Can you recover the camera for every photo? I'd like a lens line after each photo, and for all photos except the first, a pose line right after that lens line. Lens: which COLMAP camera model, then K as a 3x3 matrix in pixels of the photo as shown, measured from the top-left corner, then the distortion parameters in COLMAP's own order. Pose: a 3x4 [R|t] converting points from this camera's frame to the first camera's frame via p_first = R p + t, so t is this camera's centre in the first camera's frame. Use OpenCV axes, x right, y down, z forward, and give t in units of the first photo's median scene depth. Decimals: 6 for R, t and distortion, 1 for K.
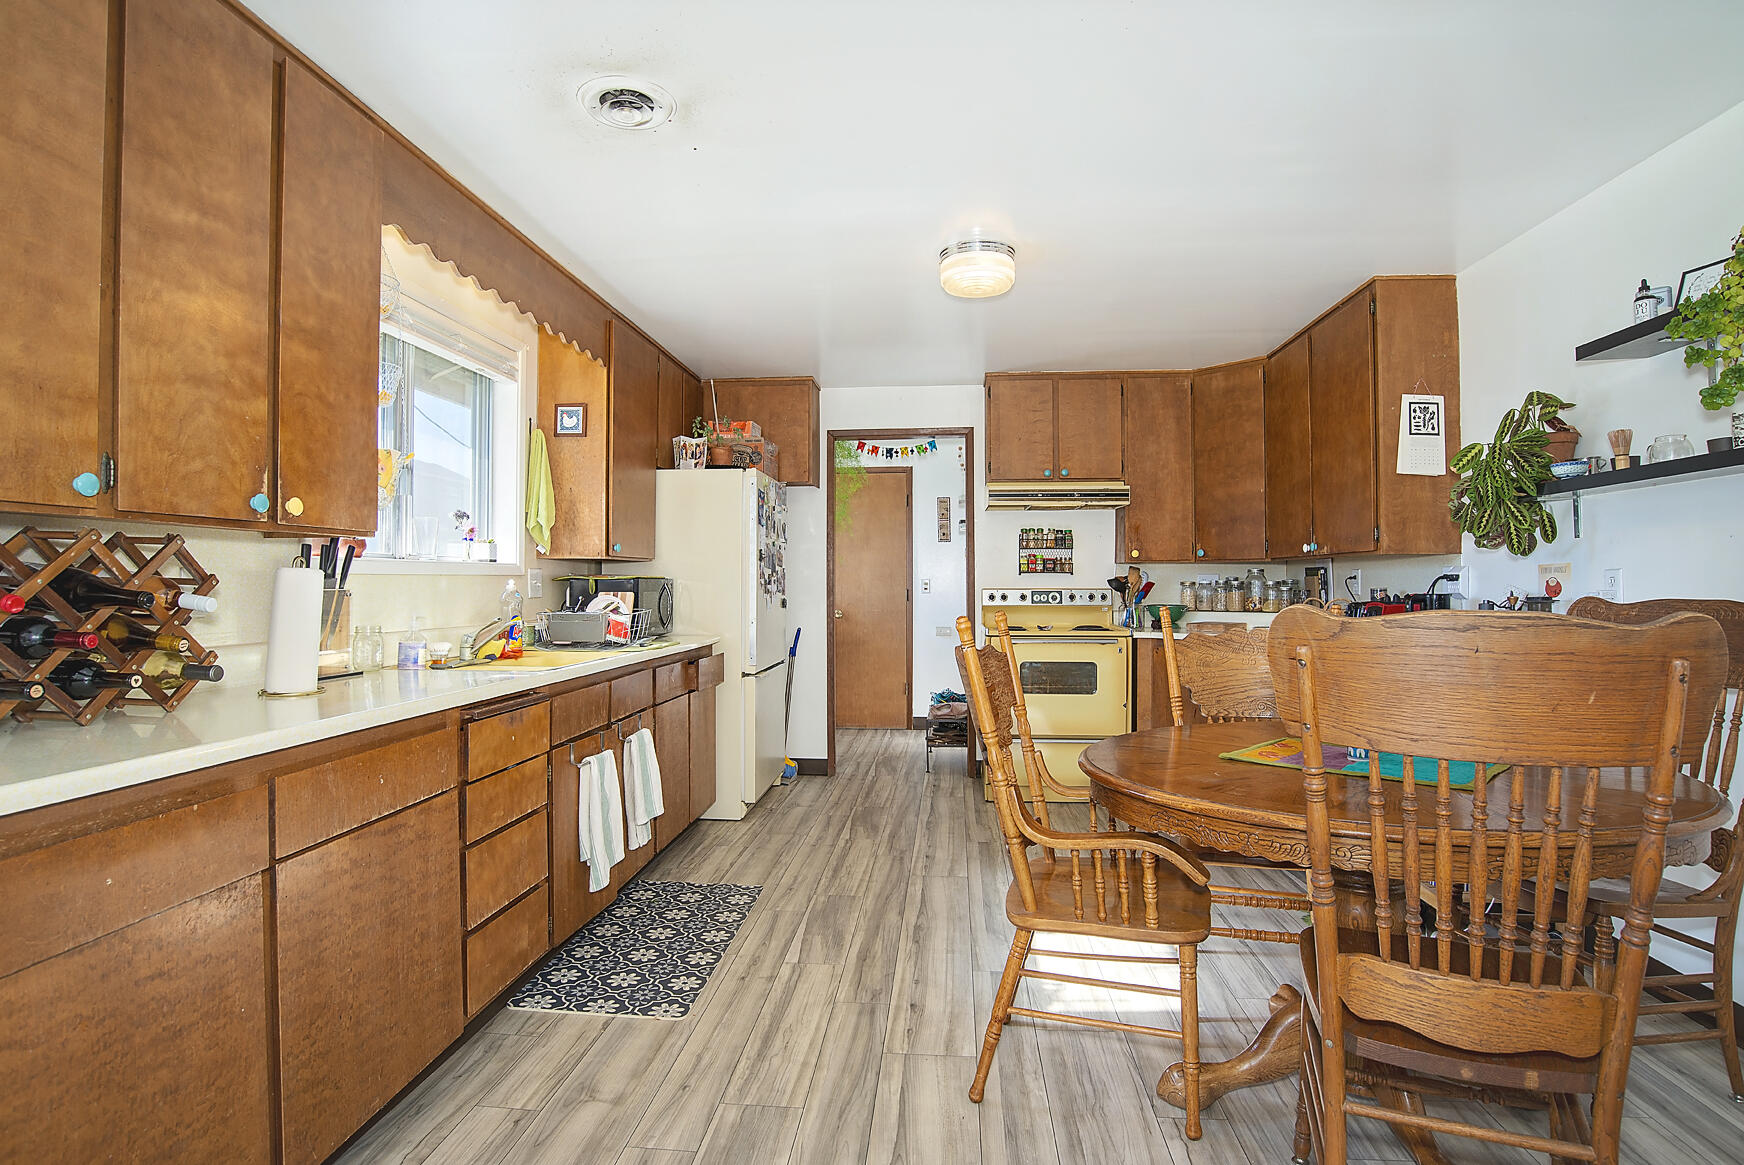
lens RADIAL K [[915.1, 0, 867.6], [0, 915.1, 570.0], [0, 0, 1]] dist [-0.031019, 0.000572]
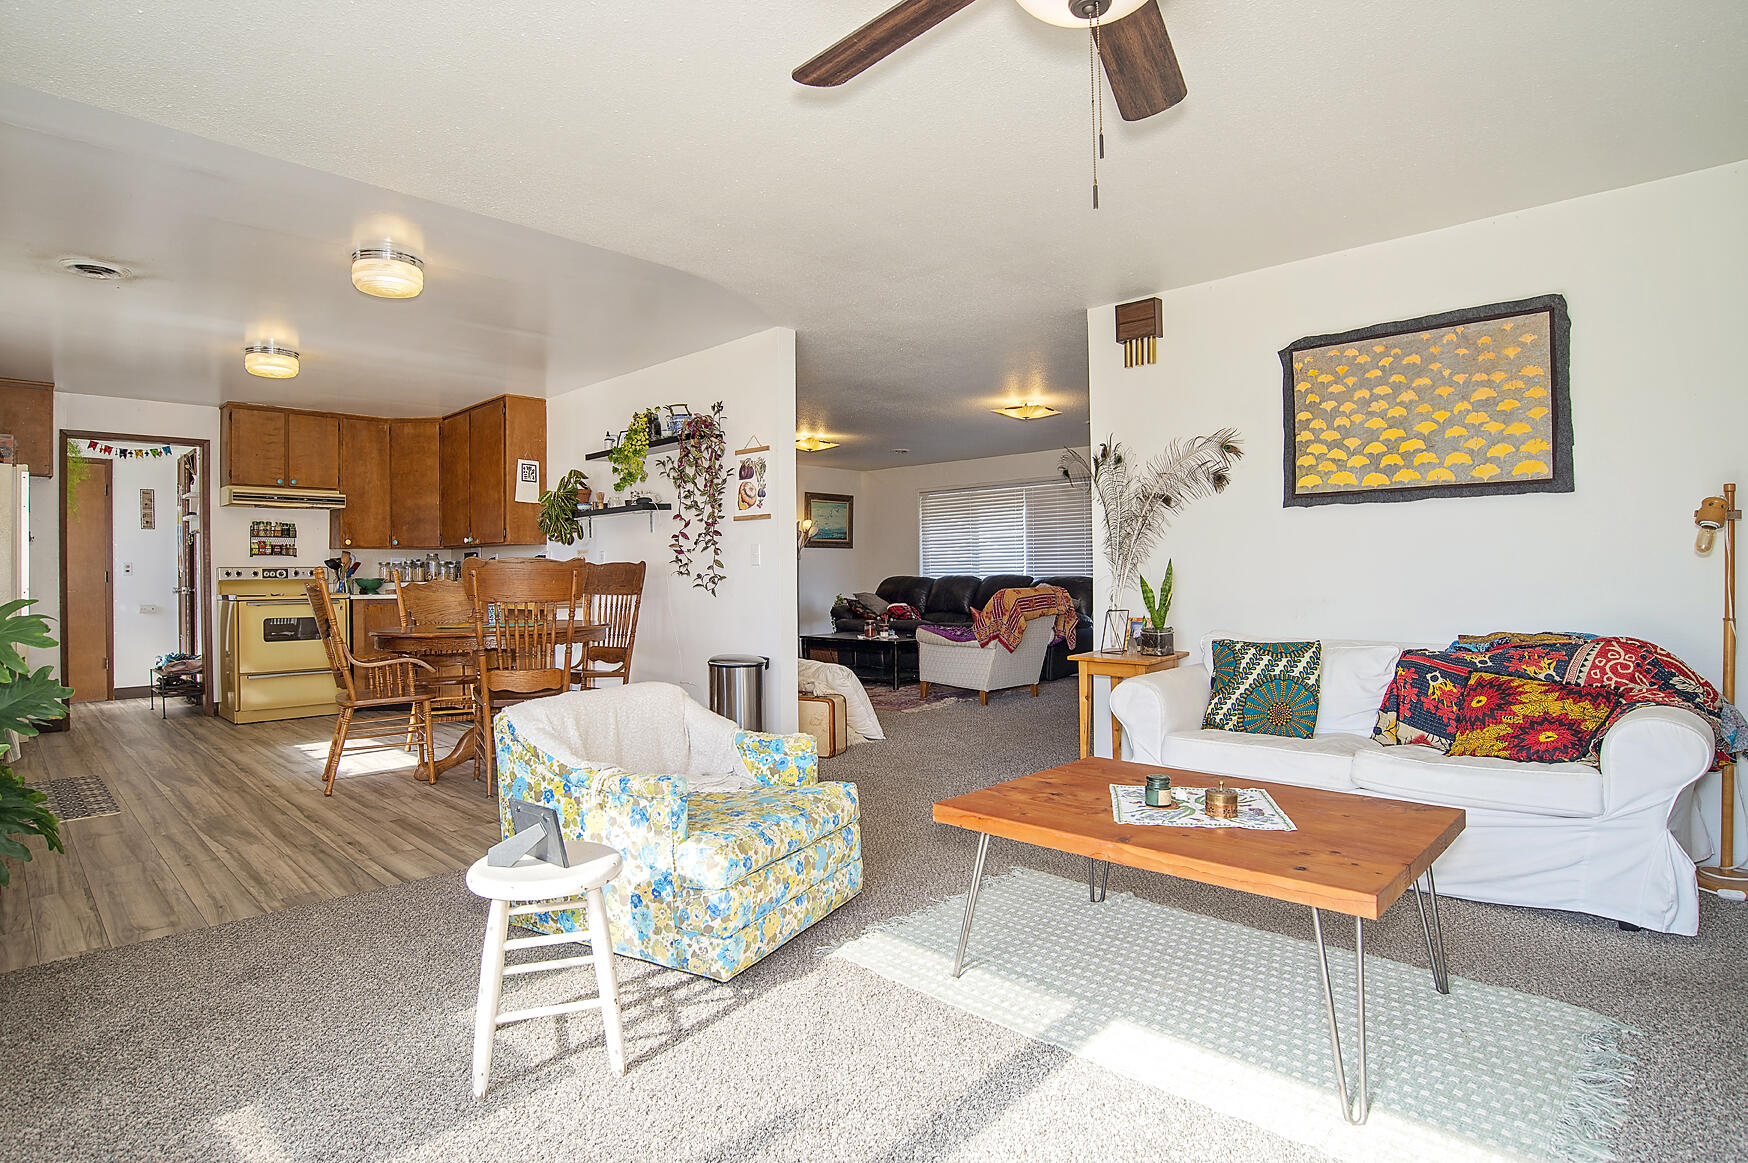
lens RADIAL K [[916.1, 0, 872.9], [0, 916.1, 573.4], [0, 0, 1]] dist [-0.037445, 0.001439]
pose [[0.635025, -0.004033, 0.772481, -0.288369], [-0.001681, 0.999977, 0.006602, 0.021076], [-0.772490, -0.005491, 0.635003, -0.552462]]
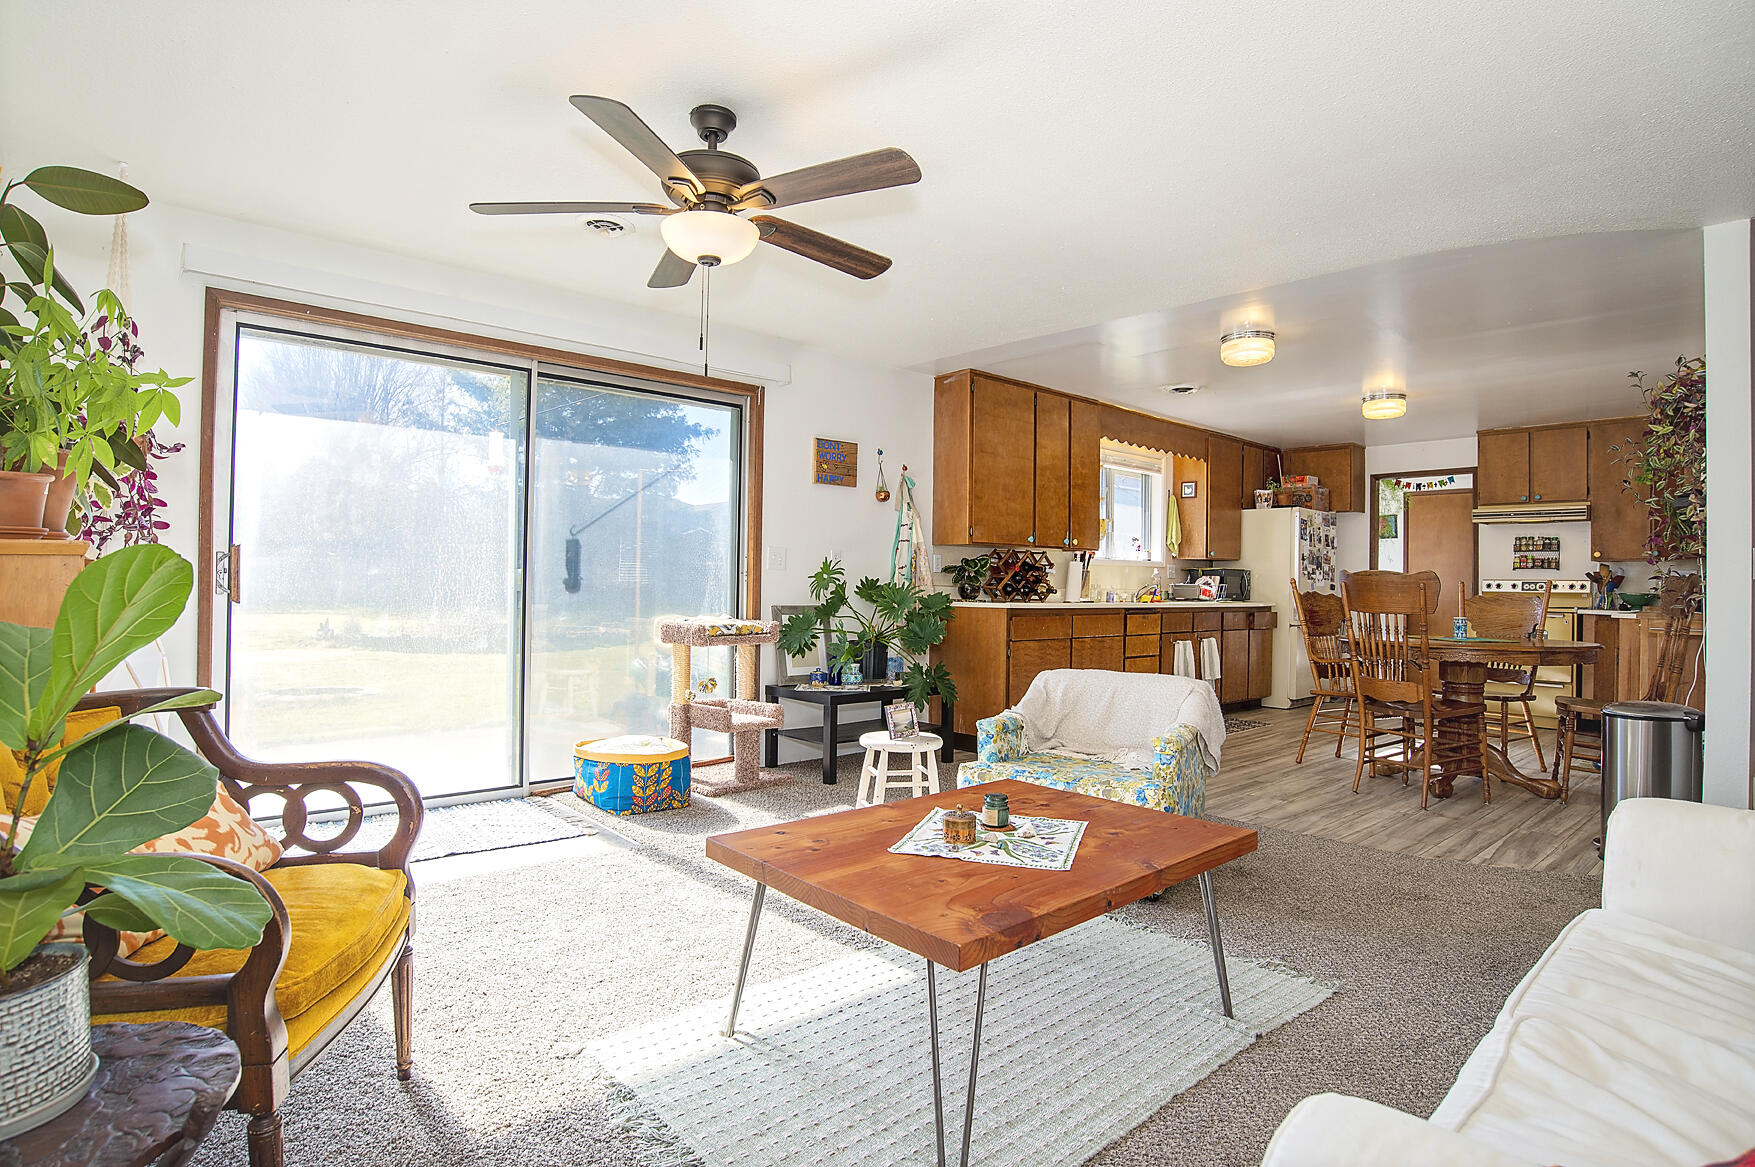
lens RADIAL K [[919.8, 0, 876.4], [0, 919.8, 575.3], [0, 0, 1]] dist [-0.037445, 0.001439]
pose [[0.739894, 0.007435, -0.672682, 0.409509], [-0.006490, 0.999971, 0.003914, 0.015461], [0.672692, 0.001470, 0.739921, -0.745742]]
